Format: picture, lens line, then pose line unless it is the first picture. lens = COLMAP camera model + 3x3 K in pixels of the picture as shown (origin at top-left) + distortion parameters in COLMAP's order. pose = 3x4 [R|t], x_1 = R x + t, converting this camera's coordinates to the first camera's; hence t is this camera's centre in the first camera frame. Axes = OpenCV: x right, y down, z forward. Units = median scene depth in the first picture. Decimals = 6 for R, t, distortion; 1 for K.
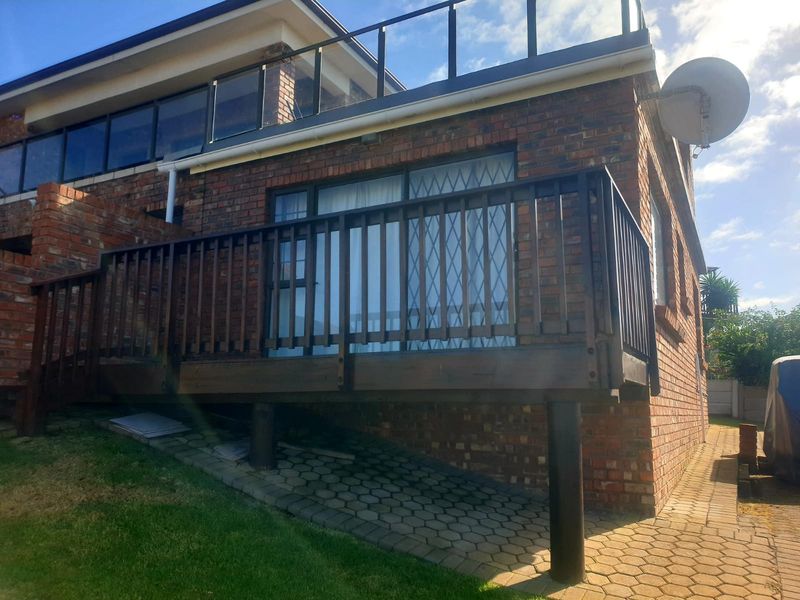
lens RADIAL K [[611.0, 0, 400.9], [0, 611.0, 297.0], [0, 0, 1]] dist [0.040708, -0.022842]
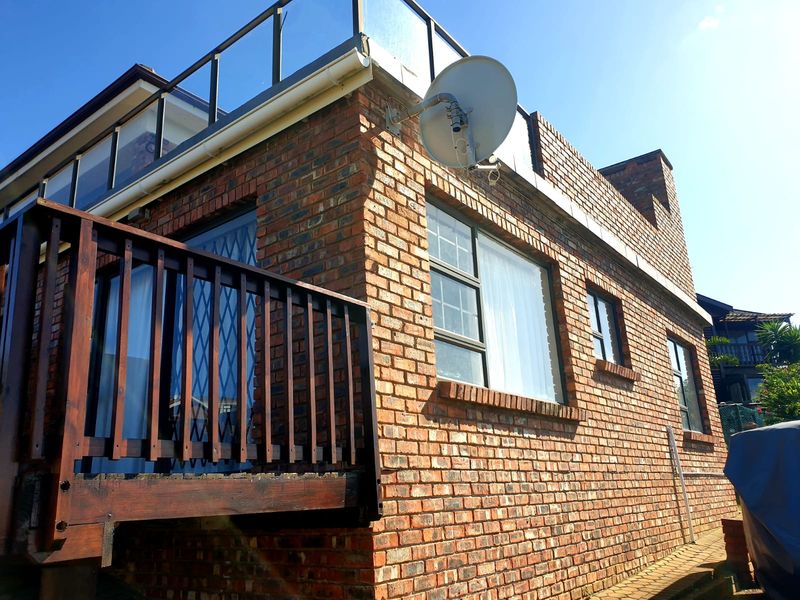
lens RADIAL K [[611.0, 0, 401.0], [0, 611.0, 306.0], [0, 0, 1]] dist [0.040708, -0.022842]
pose [[0.982898, -0.107154, -0.149767, 0.489390], [0.088655, 0.988166, -0.125171, 0.010032], [0.161407, 0.109752, 0.980766, 0.256795]]
